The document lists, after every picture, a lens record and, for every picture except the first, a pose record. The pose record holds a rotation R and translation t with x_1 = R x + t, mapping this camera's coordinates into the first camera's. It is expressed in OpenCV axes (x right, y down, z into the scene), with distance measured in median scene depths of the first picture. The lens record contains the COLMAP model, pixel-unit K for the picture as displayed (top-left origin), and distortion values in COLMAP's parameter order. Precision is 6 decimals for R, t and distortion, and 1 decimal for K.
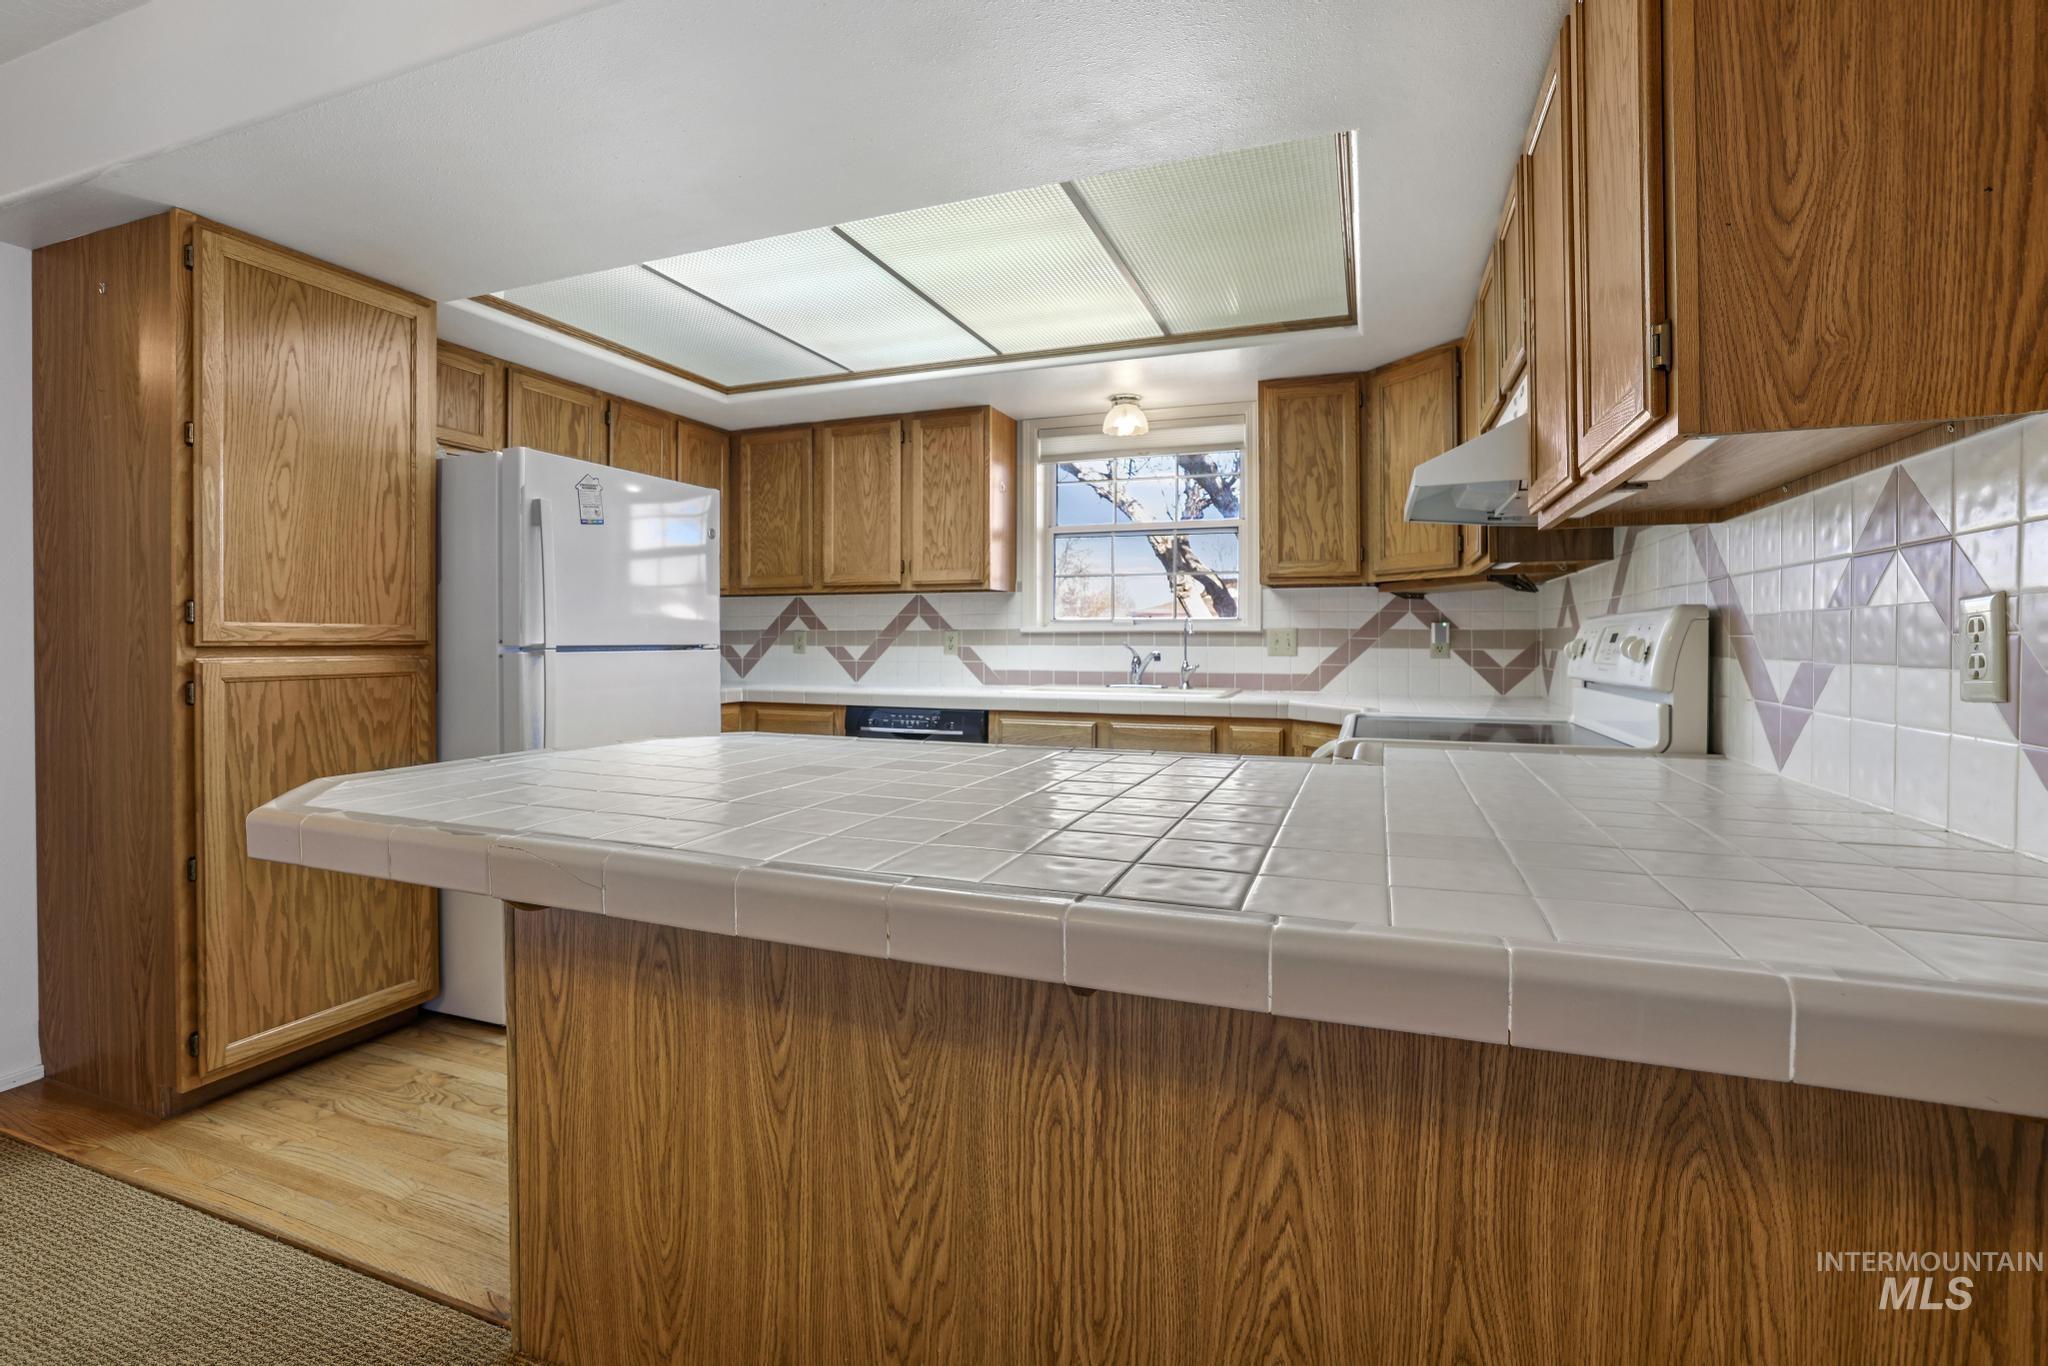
lens RADIAL K [[903.3, 0, 951.5], [0, 903.3, 647.3], [0, 0, 1]] dist [-0.042010, 0.012877]
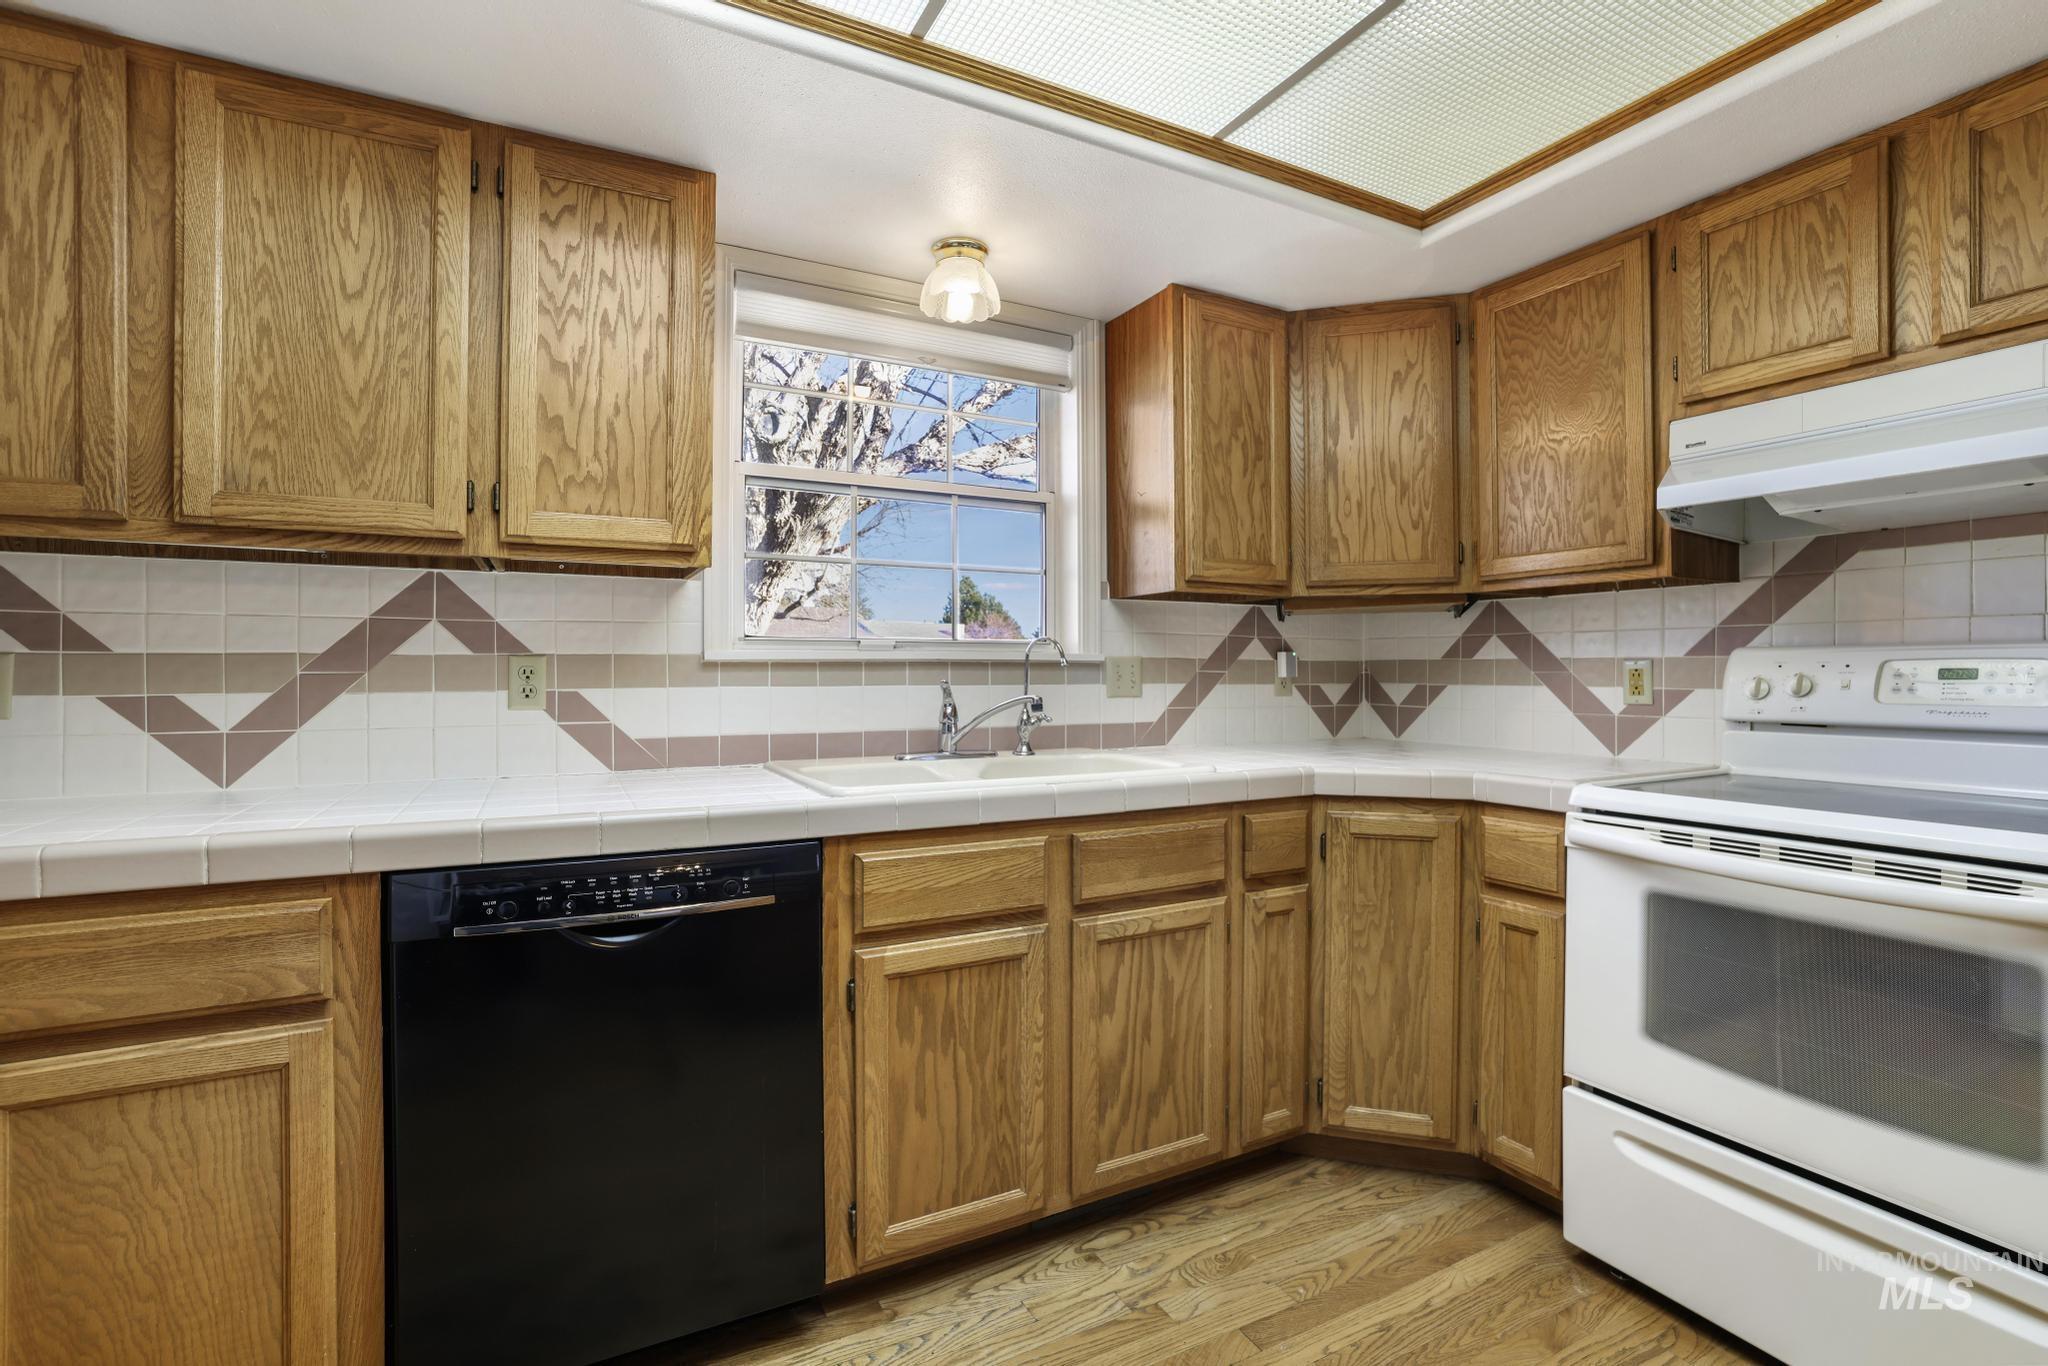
lens RADIAL K [[979.7, 0, 1165.2], [0, 979.7, 676.3], [0, 0, 1]] dist [-0.051713, 0.017240]
pose [[0.617538, -0.006168, 0.786517, -0.442305], [0.007747, 0.999968, 0.001760, -0.016278], [-0.786503, 0.005006, 0.617566, 1.100552]]
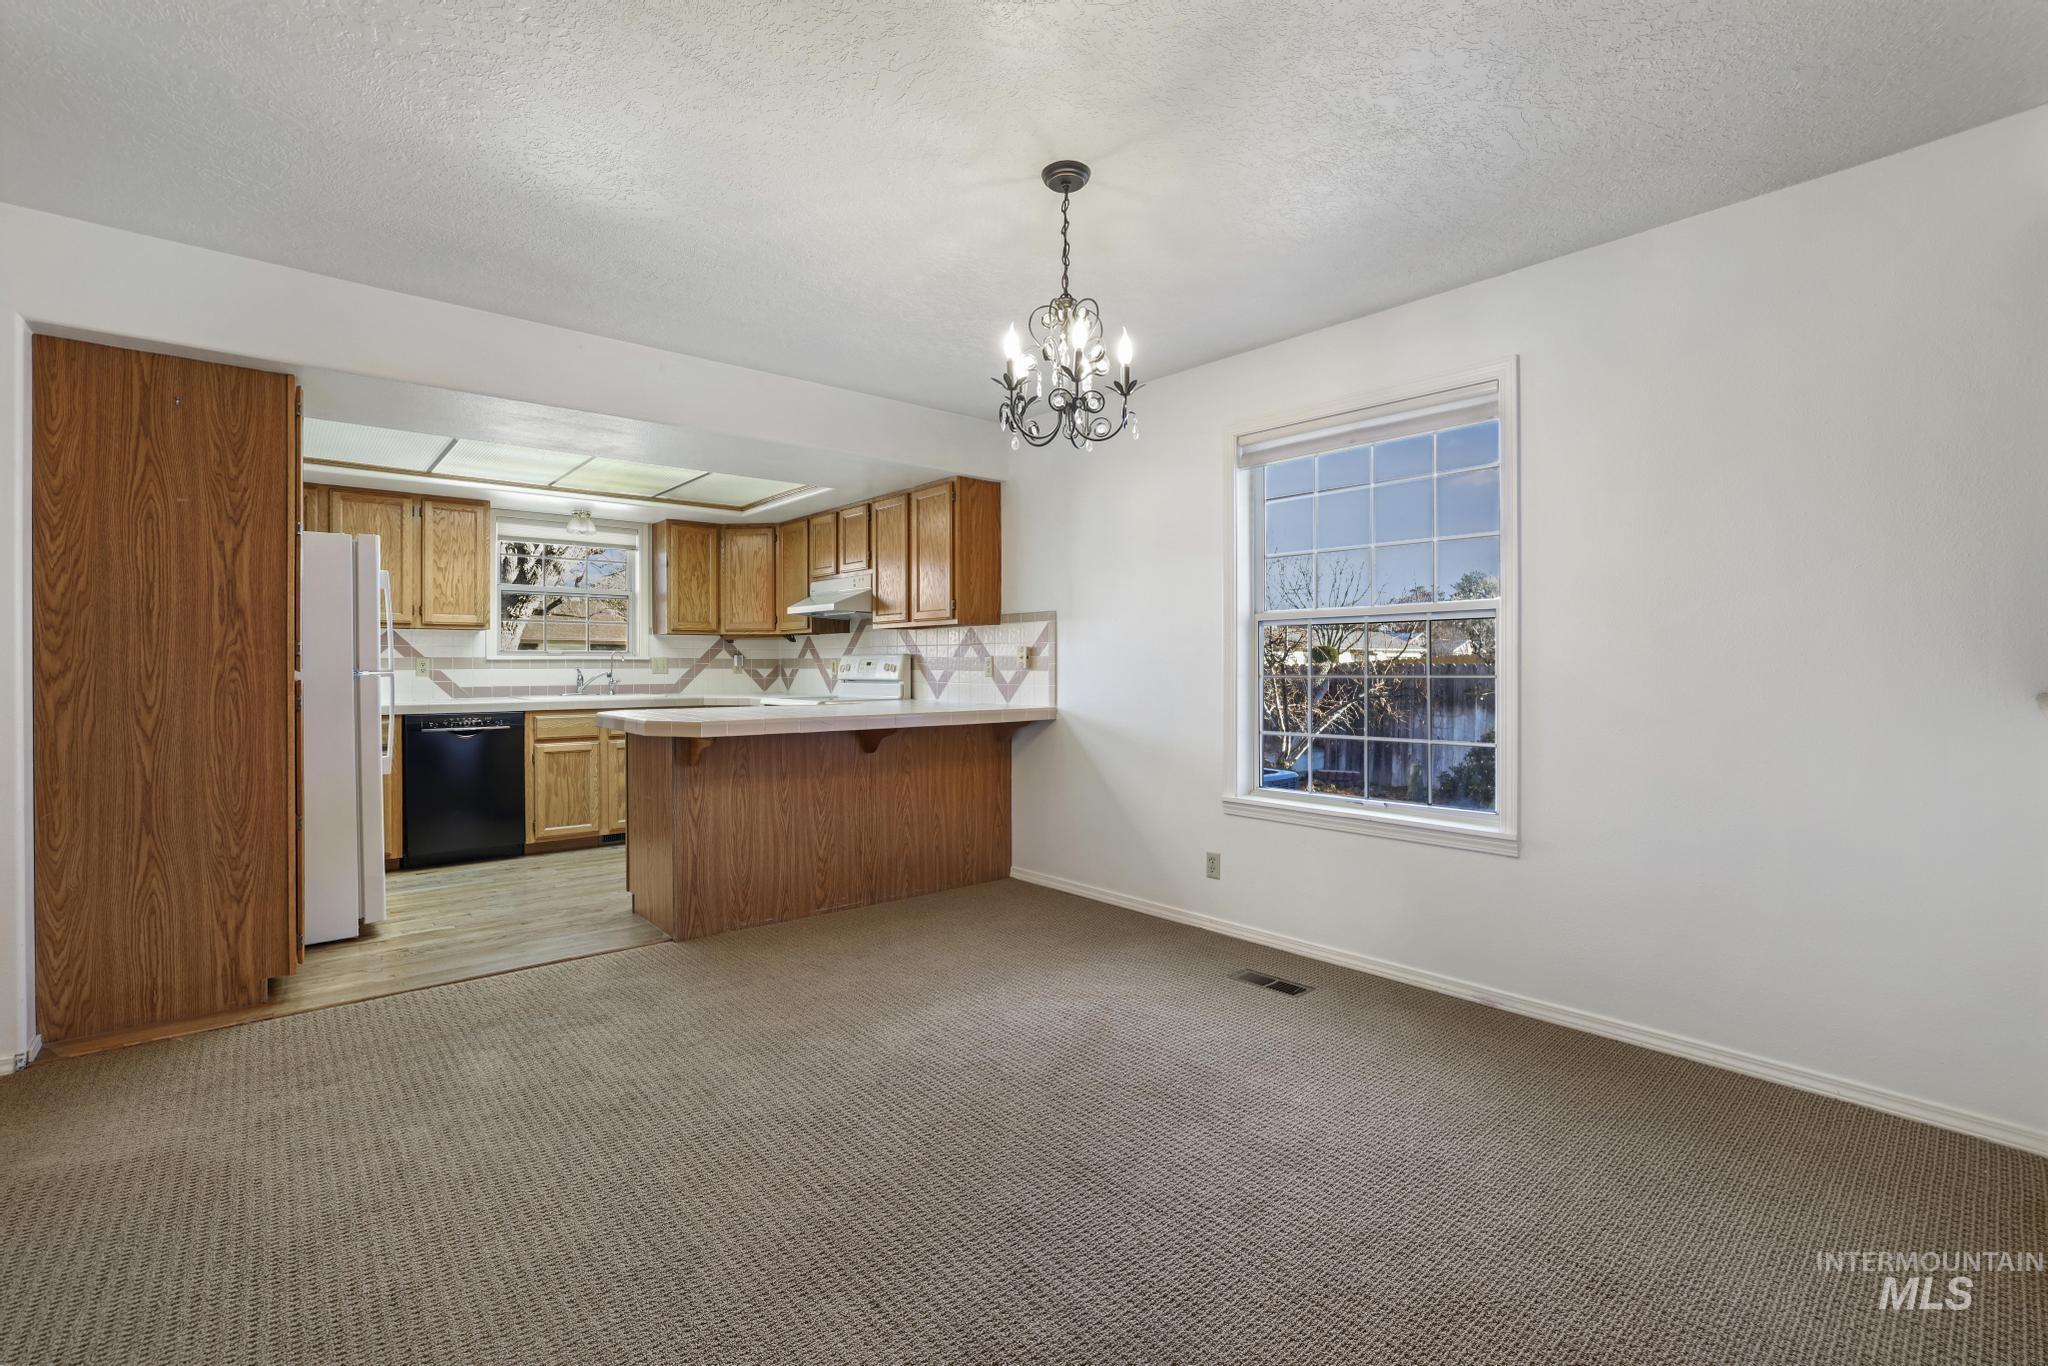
lens RADIAL K [[798.3, 0, 941.4], [0, 798.3, 673.6], [0, 0, 1]] dist [-0.032450, 0.010435]
pose [[0.540394, -0.012152, 0.841325, -1.353375], [0.007964, 0.999925, 0.009328, -0.001615], [-0.841375, 0.001660, 0.540450, -0.607885]]
